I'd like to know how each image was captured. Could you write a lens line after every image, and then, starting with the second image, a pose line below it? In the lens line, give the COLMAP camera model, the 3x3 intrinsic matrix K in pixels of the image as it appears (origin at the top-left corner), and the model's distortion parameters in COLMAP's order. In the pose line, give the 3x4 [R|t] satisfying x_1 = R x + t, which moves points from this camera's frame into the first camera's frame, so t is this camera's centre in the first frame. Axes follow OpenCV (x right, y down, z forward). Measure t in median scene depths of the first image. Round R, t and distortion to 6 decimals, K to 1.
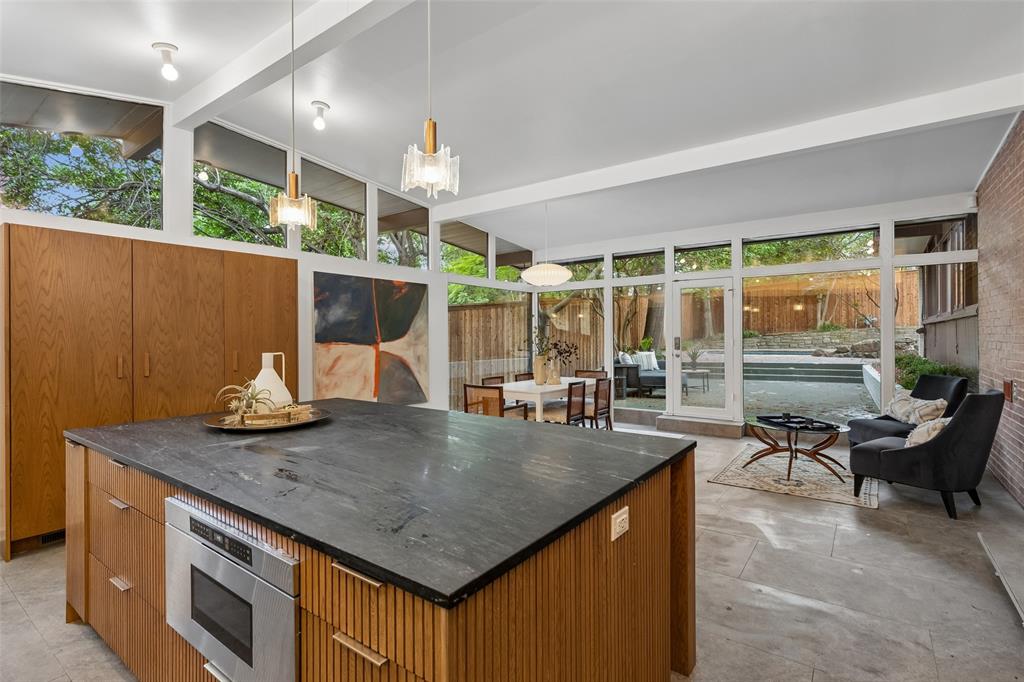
lens RADIAL K [[487.2, 0, 502.9], [0, 487.2, 333.6], [0, 0, 1]] dist [0.000790, -0.001583]
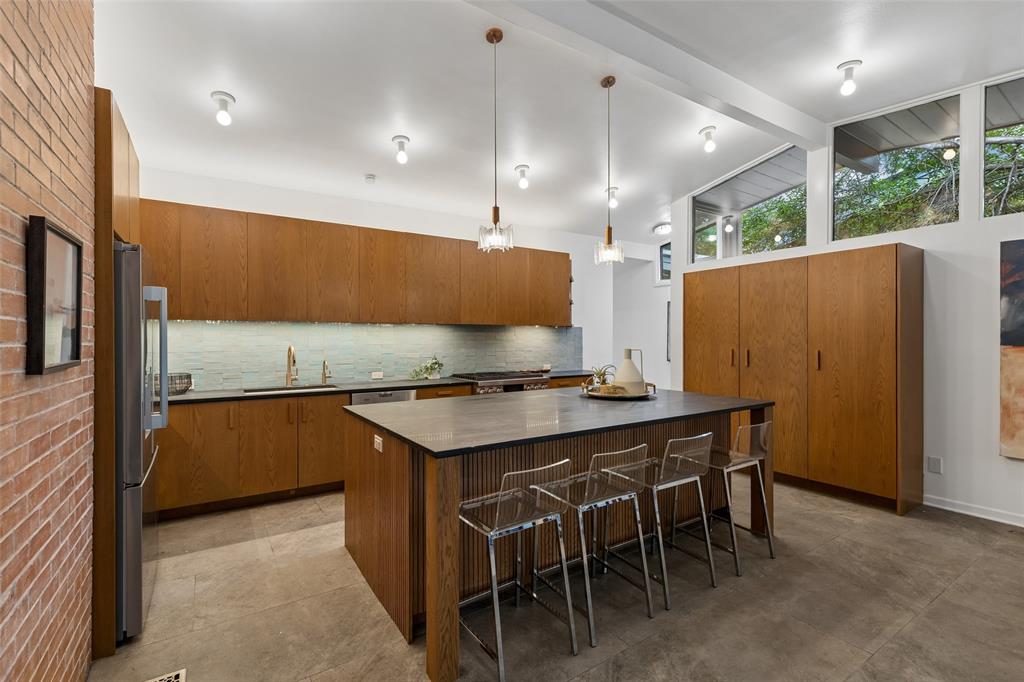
lens RADIAL K [[464.5, 0, 511.2], [0, 464.5, 336.6], [0, 0, 1]] dist [0.005049, -0.000663]
pose [[-0.333708, 0.003290, -0.942671, 0.469668], [0.008307, 0.999965, 0.000550, 0.000140], [0.942640, -0.007647, -0.333724, 0.559524]]
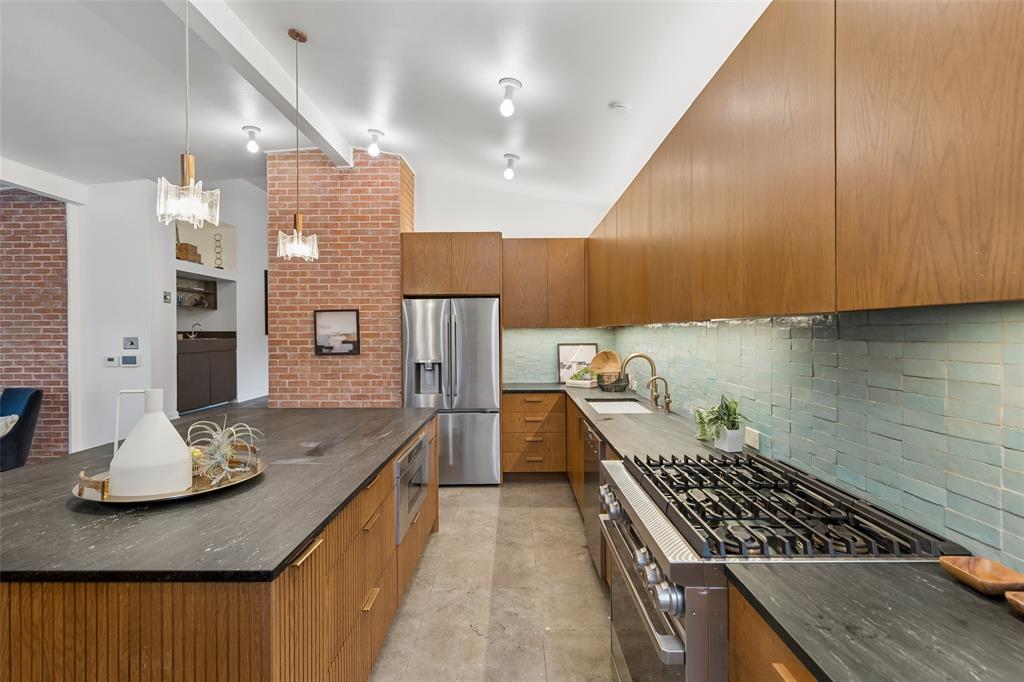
lens RADIAL K [[487.2, 0, 505.4], [0, 487.2, 337.0], [0, 0, 1]] dist [0.000790, -0.001583]
pose [[-0.586175, 0.002182, 0.810182, -0.645296], [0.006065, 0.999980, 0.001695, -0.014136], [-0.810162, 0.005908, -0.586176, 0.491568]]
